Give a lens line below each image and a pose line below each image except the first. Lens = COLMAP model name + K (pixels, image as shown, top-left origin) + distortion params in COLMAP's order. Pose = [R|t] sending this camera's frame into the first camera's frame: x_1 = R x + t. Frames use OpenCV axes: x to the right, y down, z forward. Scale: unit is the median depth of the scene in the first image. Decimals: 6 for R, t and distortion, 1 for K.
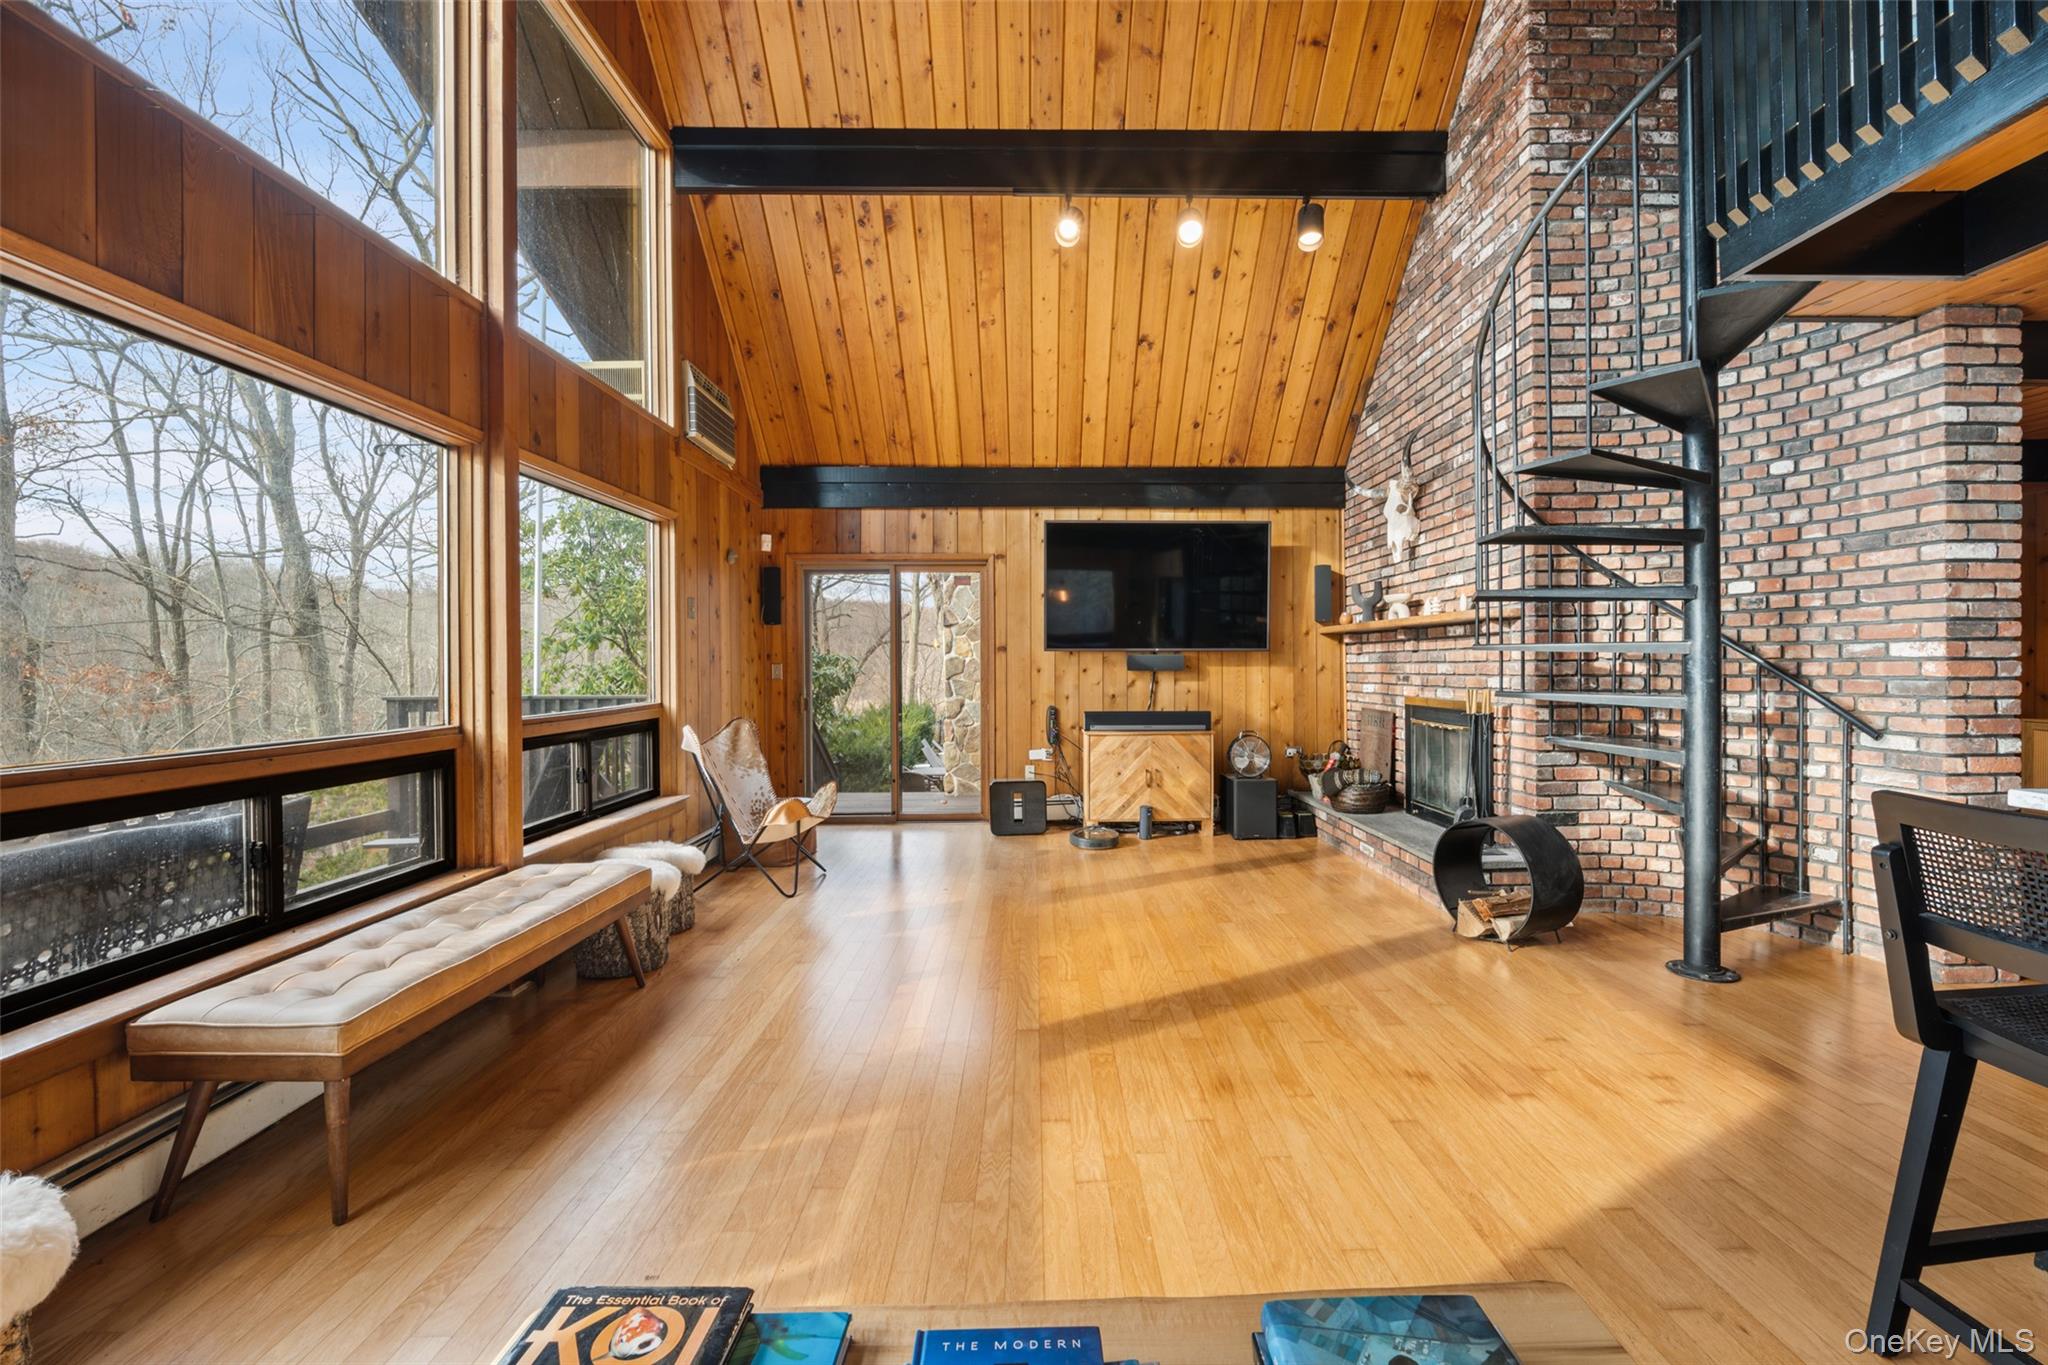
lens RADIAL K [[823.2, 0, 1059.9], [0, 823.2, 672.6], [0, 0, 1]] dist [-0.004093, 0.000024]
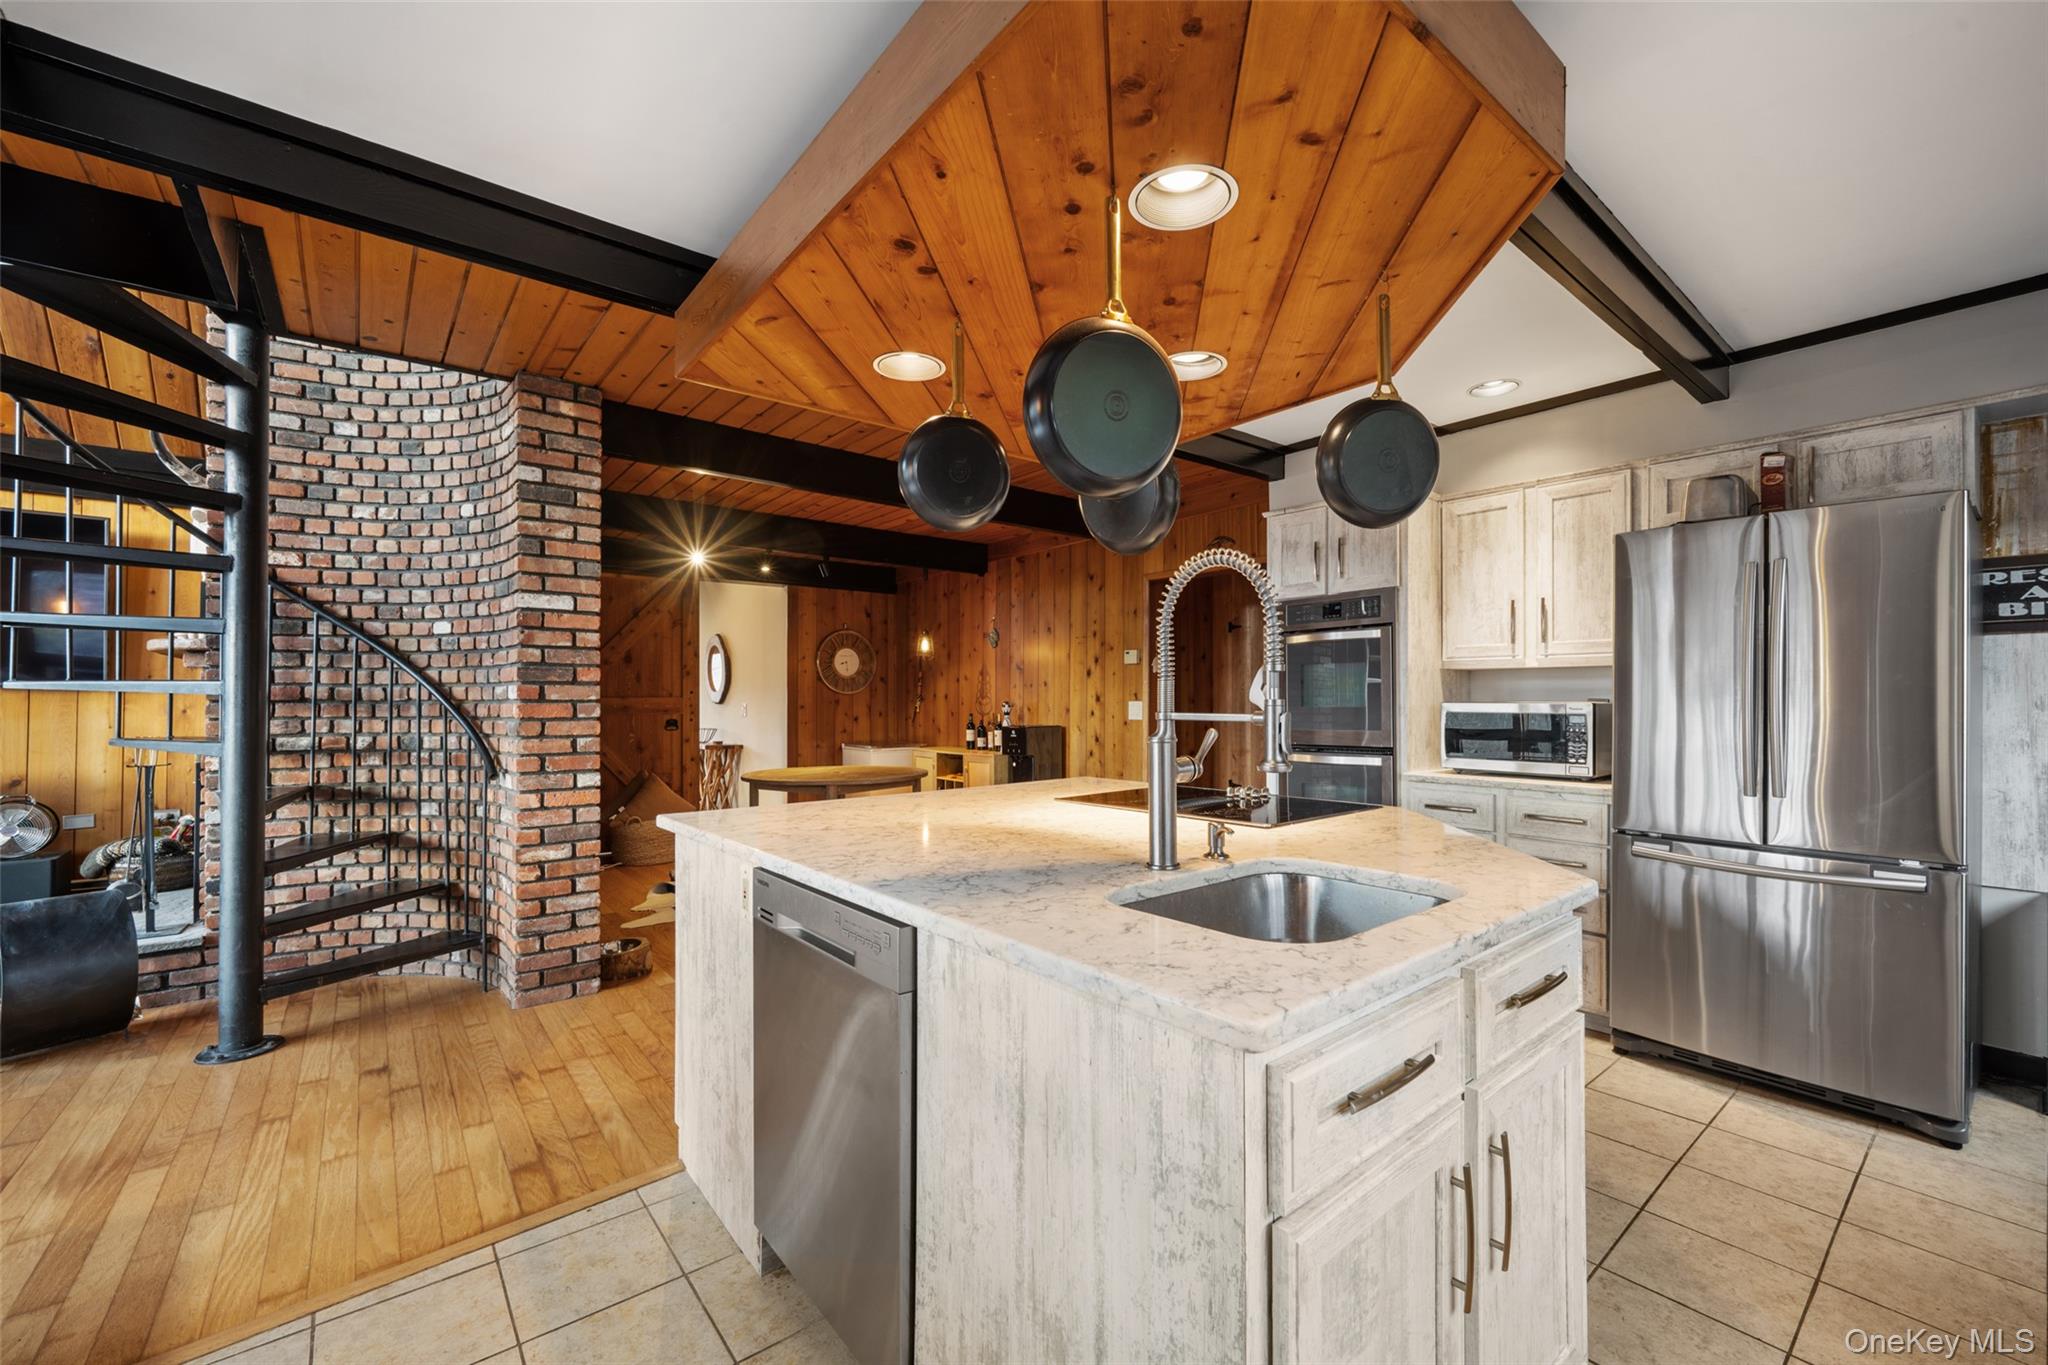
lens RADIAL K [[823.2, 0, 1035.0], [0, 823.2, 691.7], [0, 0, 1]] dist [-0.004093, 0.000024]
pose [[0.792450, 0.011982, 0.609819, 0.960767], [0.003416, 0.999704, -0.024082, -0.000994], [-0.609927, 0.021167, 0.792175, -0.252660]]
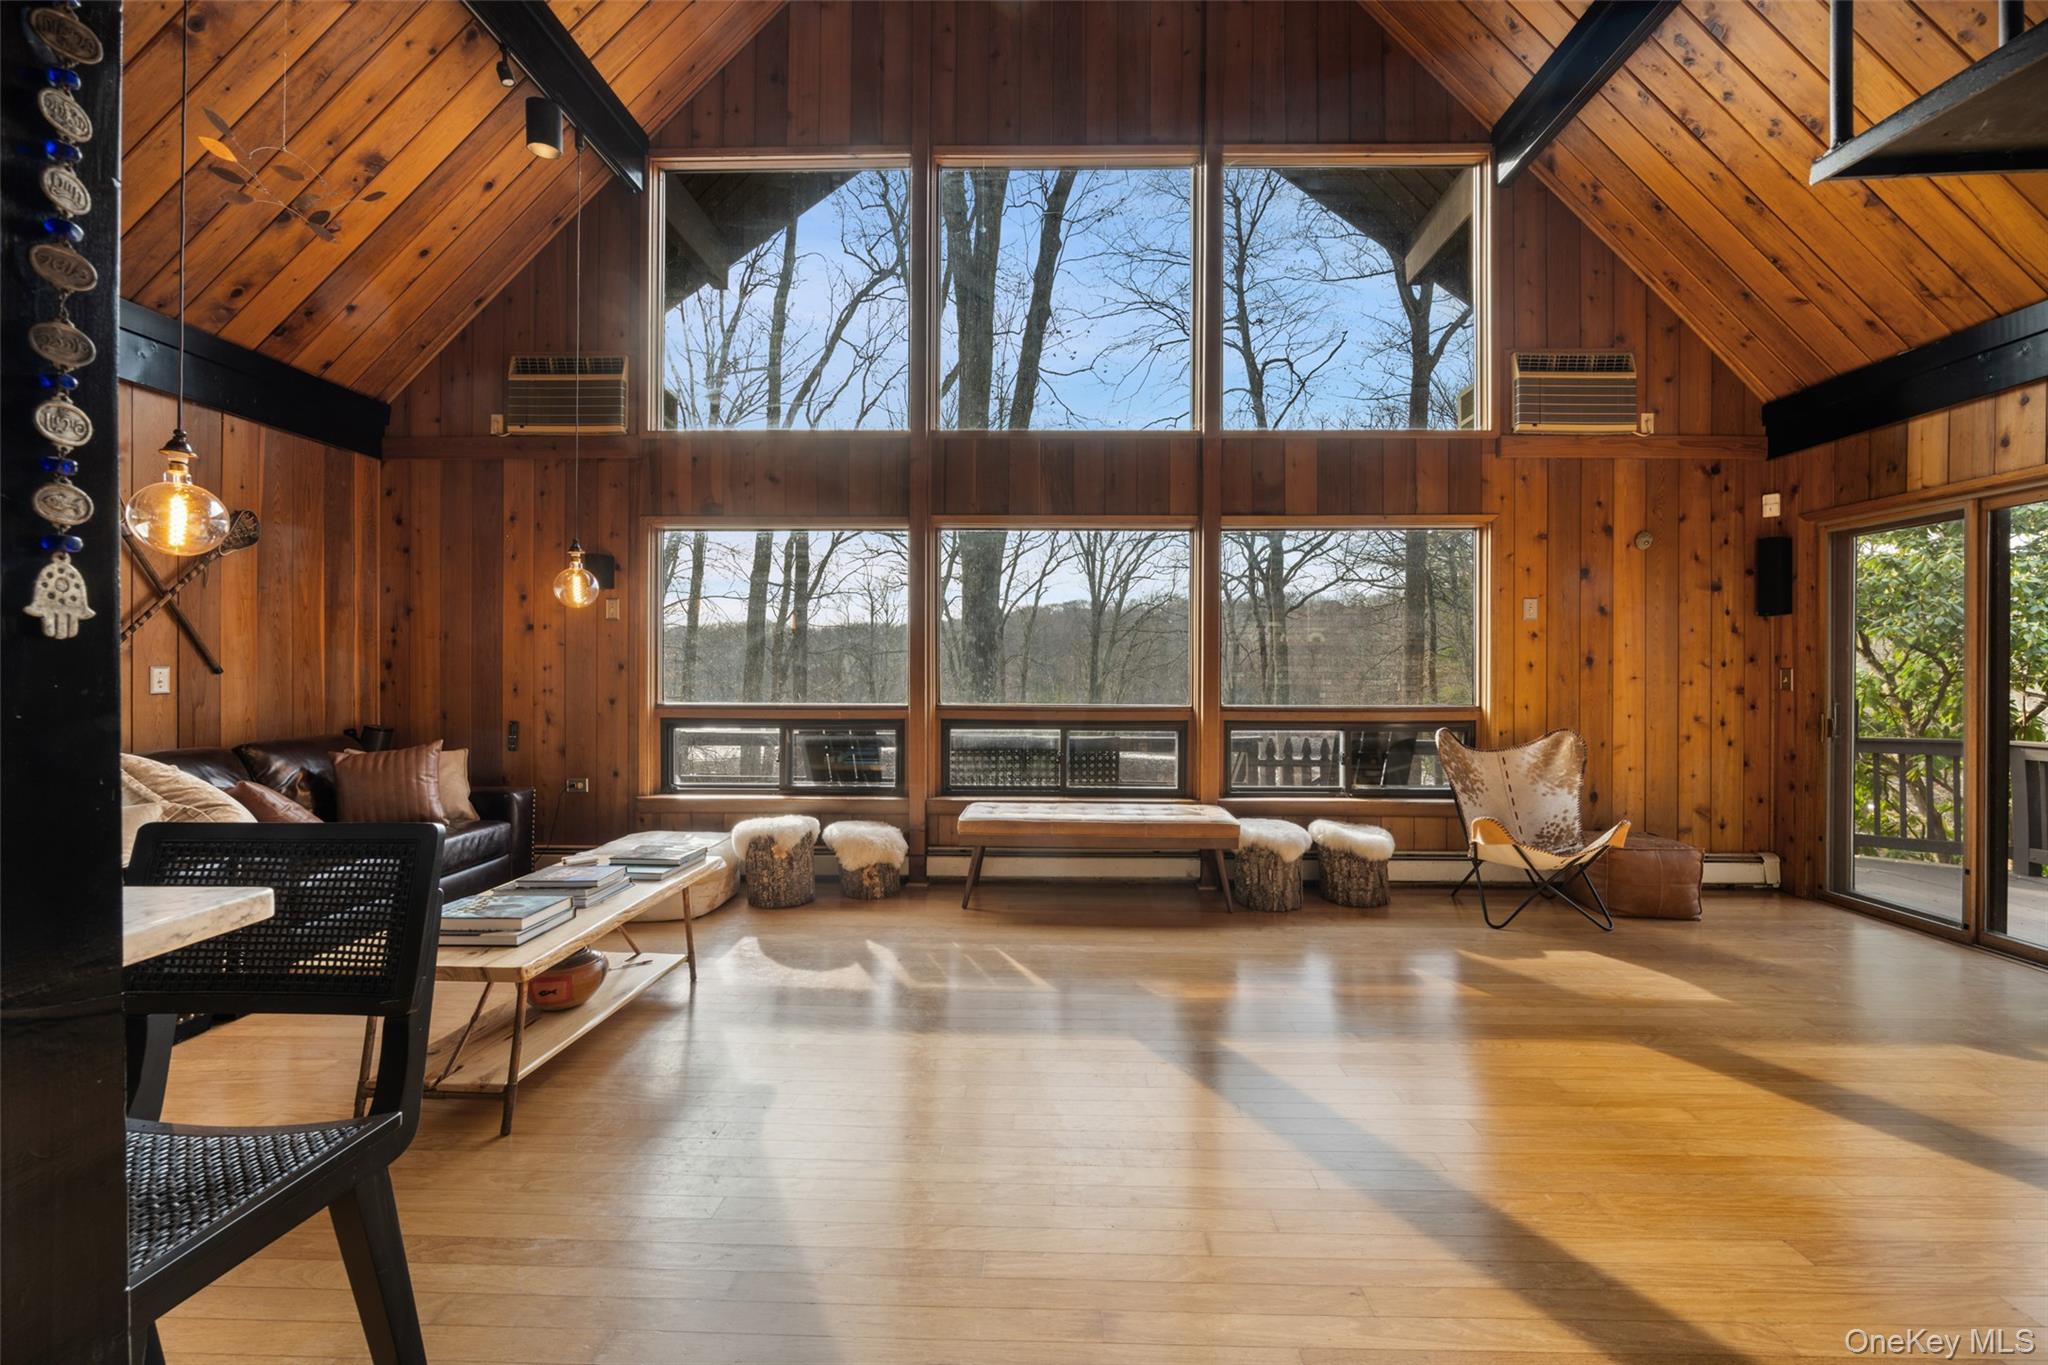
lens RADIAL K [[823.2, 0, 1030.7], [0, 823.2, 667.0], [0, 0, 1]] dist [-0.004093, 0.000024]
pose [[-0.055972, 0.005945, -0.998415, 0.832276], [-0.015499, 0.999857, 0.006823, -0.014584], [0.998312, 0.015856, -0.055872, 0.756130]]
